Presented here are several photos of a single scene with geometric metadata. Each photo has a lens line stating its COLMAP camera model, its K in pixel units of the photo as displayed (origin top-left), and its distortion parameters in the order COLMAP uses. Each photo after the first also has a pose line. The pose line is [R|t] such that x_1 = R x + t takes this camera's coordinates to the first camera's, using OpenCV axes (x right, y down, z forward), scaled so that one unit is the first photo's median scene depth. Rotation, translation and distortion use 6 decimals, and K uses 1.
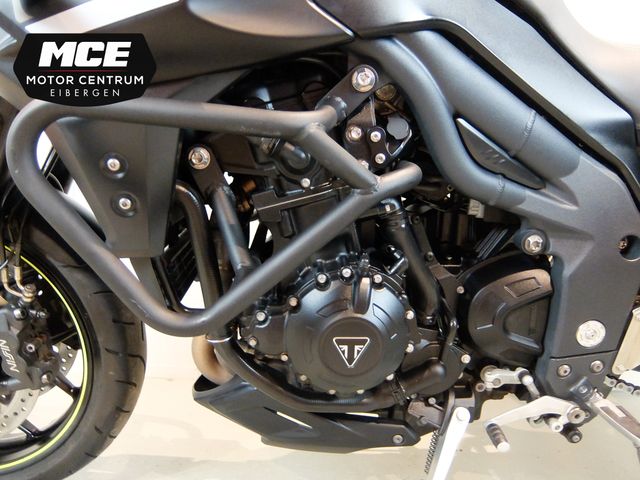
lens RADIAL K [[481.7, 0, 320.0], [0, 481.7, 240.0], [0, 0, 1]] dist [-0.025023, -0.000518]
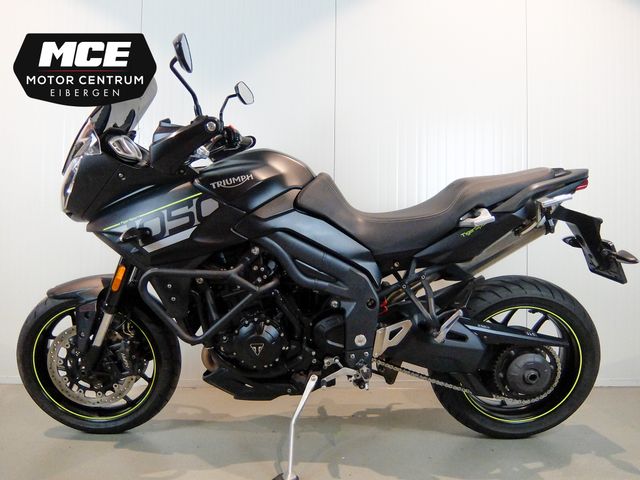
lens RADIAL K [[472.0, 0, 320.6], [0, 472.0, 252.8], [0, 0, 1]] dist [-0.027225, 0.002877]
pose [[0.997975, -0.051457, -0.037380, 0.477426], [0.048768, 0.996383, -0.069589, -0.090999], [0.040826, 0.067625, 0.996875, -1.446532]]
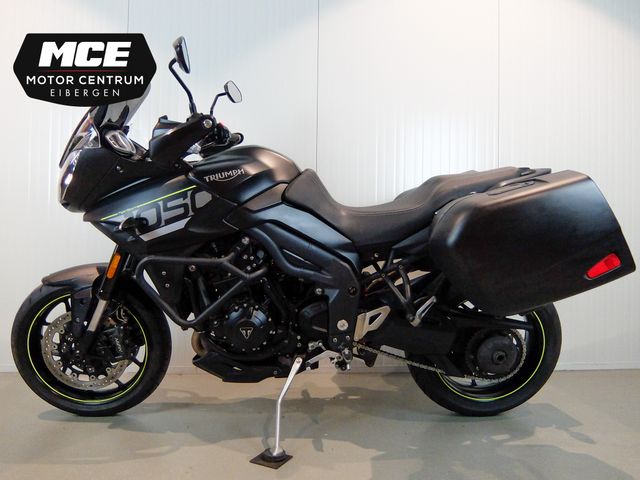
lens RADIAL K [[472.0, 0, 320.6], [0, 472.0, 252.8], [0, 0, 1]] dist [-0.027225, 0.002877]
pose [[0.998951, -0.044615, 0.010287, 0.437756], [0.045177, 0.996986, -0.063073, -0.040826], [-0.007442, 0.063471, 0.997956, -1.617885]]
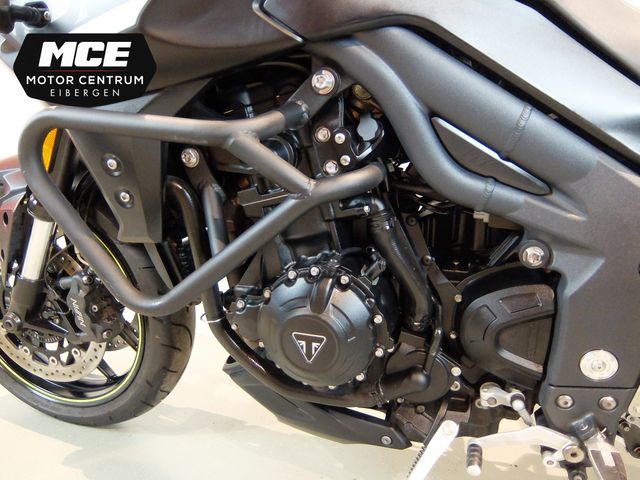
lens RADIAL K [[481.7, 0, 320.0], [0, 481.7, 240.0], [0, 0, 1]] dist [-0.025023, -0.000518]
pose [[0.945854, 0.065982, -0.317814, 0.351537], [-0.052007, 0.997278, 0.052267, -0.047685], [0.320398, -0.032909, 0.946711, 0.031105]]
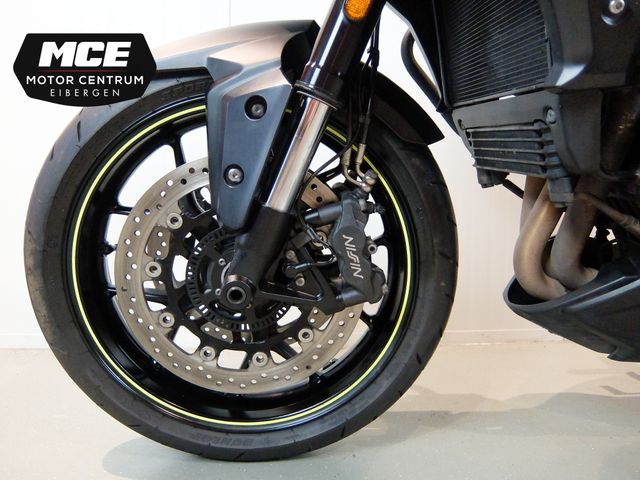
lens RADIAL K [[462.0, 0, 320.0], [0, 462.0, 240.0], [0, 0, 1]] dist [-0.028869, -0.000218]
pose [[0.997899, -0.063691, -0.011903, -0.748952], [0.063126, 0.997078, -0.043015, 0.262365], [0.014608, 0.042173, 0.999004, 0.227065]]
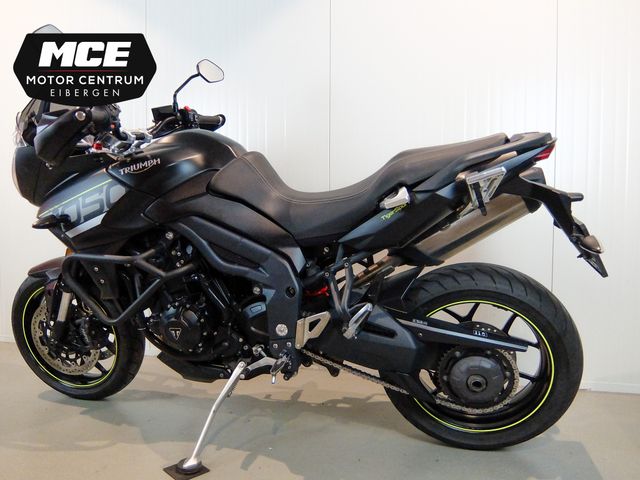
lens RADIAL K [[472.0, 0, 320.6], [0, 472.0, 252.8], [0, 0, 1]] dist [-0.027225, 0.002877]
pose [[0.952432, -0.036145, -0.302599, 1.454715], [0.032493, 0.999326, -0.017096, -0.130475], [0.303013, 0.006451, 0.952965, -1.120090]]
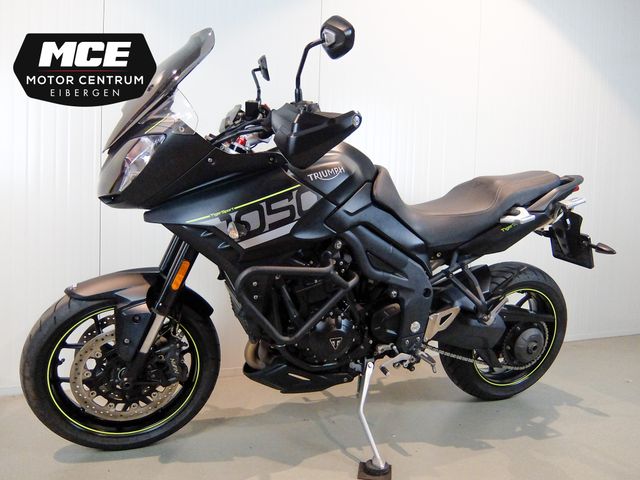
lens RADIAL K [[472.0, 0, 320.6], [0, 472.0, 252.8], [0, 0, 1]] dist [-0.027225, 0.002877]
pose [[0.947340, -0.057268, 0.315068, -0.714710], [0.053564, 0.998356, 0.020408, -0.288419], [-0.315718, -0.002457, 0.948850, -1.281872]]
